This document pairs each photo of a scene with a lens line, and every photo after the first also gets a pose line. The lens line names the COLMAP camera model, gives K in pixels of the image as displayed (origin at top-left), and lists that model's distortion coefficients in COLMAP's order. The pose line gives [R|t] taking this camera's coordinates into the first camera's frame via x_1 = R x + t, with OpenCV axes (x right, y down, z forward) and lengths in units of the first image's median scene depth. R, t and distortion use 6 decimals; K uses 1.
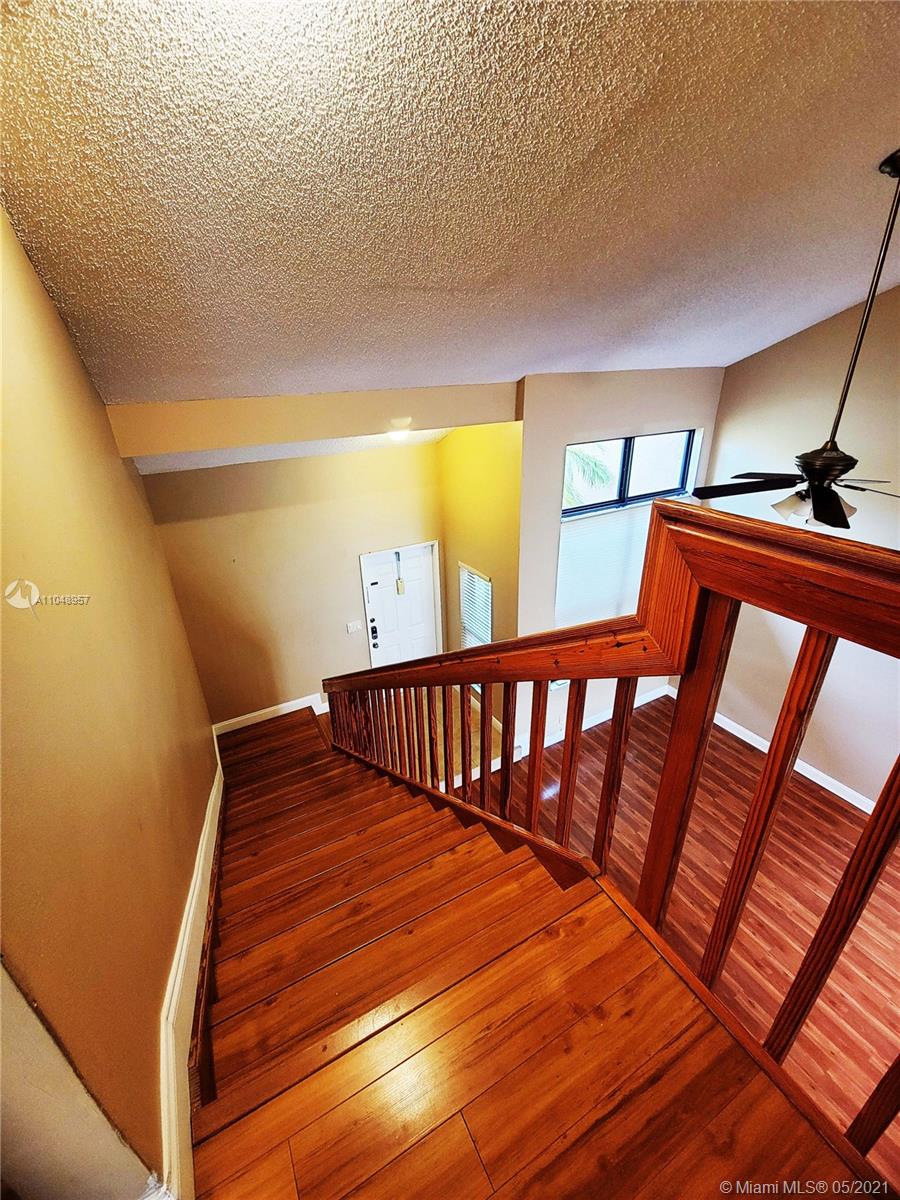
lens RADIAL K [[473.3, 0, 446.1], [0, 473.3, 593.0], [0, 0, 1]] dist [-0.015885, -0.000415]
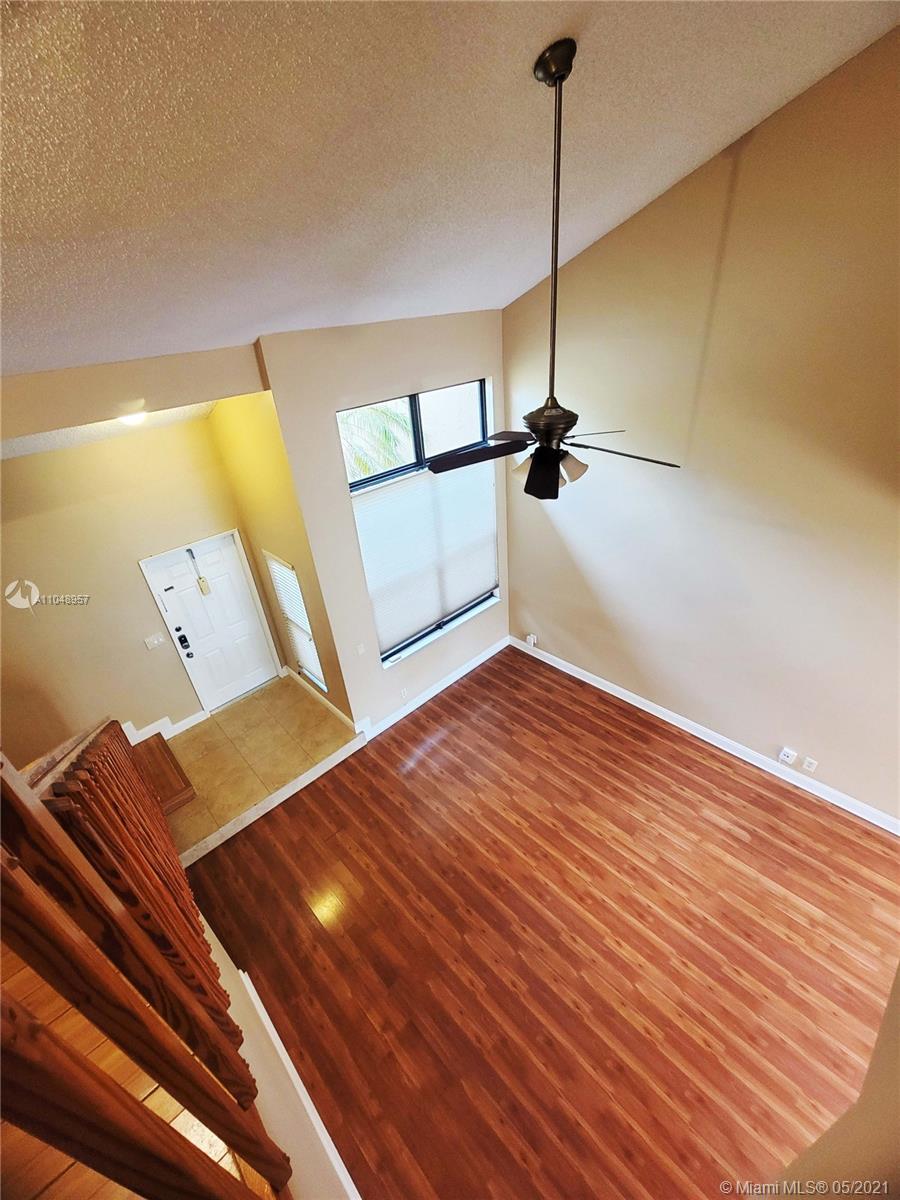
lens RADIAL K [[473.3, 0, 446.1], [0, 473.3, 593.0], [0, 0, 1]] dist [-0.015885, -0.000415]
pose [[0.963851, -0.169093, 0.205912, 0.201315], [0.148022, 0.982407, 0.113866, -0.044296], [-0.221543, -0.079270, 0.971923, 0.055374]]
